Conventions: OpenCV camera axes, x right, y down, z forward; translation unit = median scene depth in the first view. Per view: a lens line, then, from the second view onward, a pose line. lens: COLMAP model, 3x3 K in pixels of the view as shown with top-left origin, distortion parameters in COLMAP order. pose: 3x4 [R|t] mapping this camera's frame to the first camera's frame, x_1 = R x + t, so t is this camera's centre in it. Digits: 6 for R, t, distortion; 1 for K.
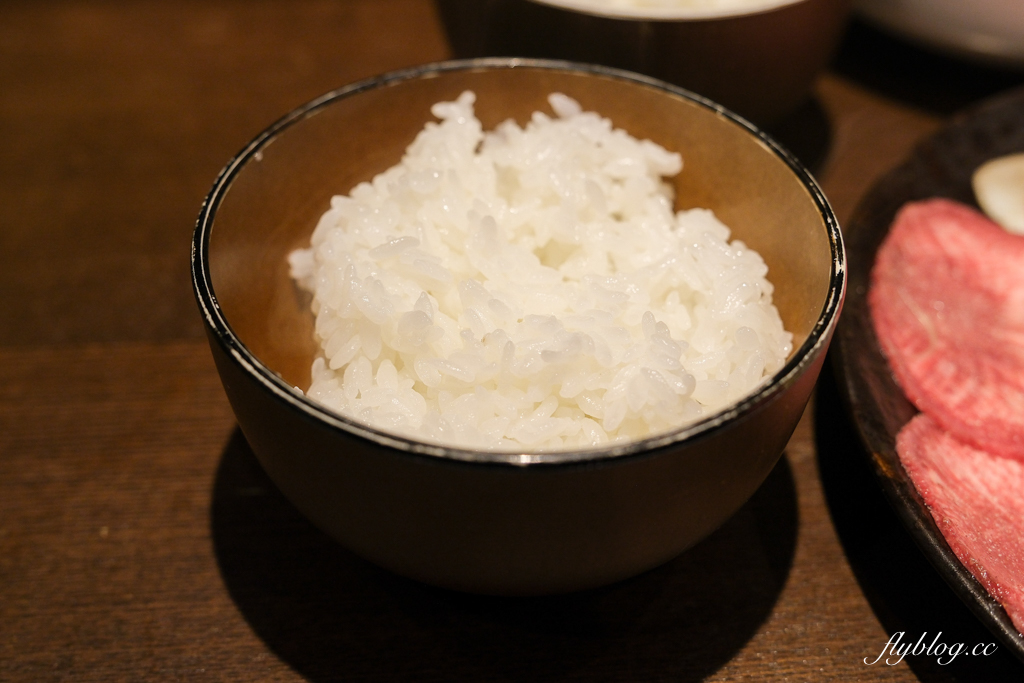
lens RADIAL K [[1212.3, 0, 512.0], [0, 1212.3, 341.5], [0, 0, 1]] dist [-0.013566, -0.025450]
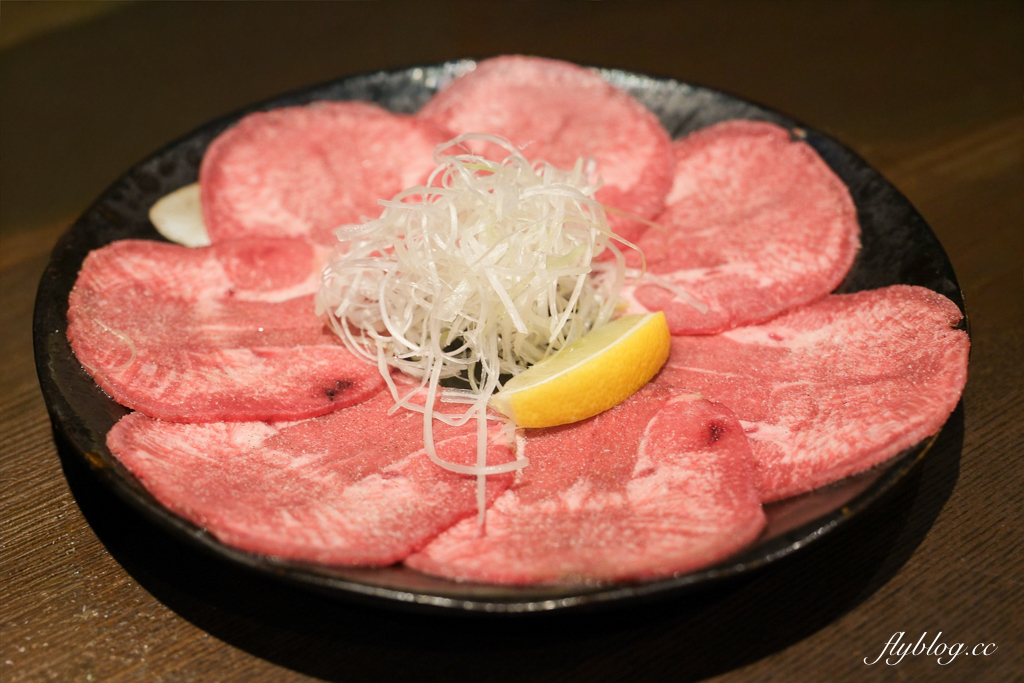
lens RADIAL K [[1212.3, 0, 512.0], [0, 1212.3, 341.5], [0, 0, 1]] dist [-0.013566, -0.025450]
pose [[0.866292, -0.317741, 0.385459, 0.232606], [0.353861, 0.934975, -0.024560, 0.159752], [-0.352591, 0.157675, 0.922398, -0.229047]]
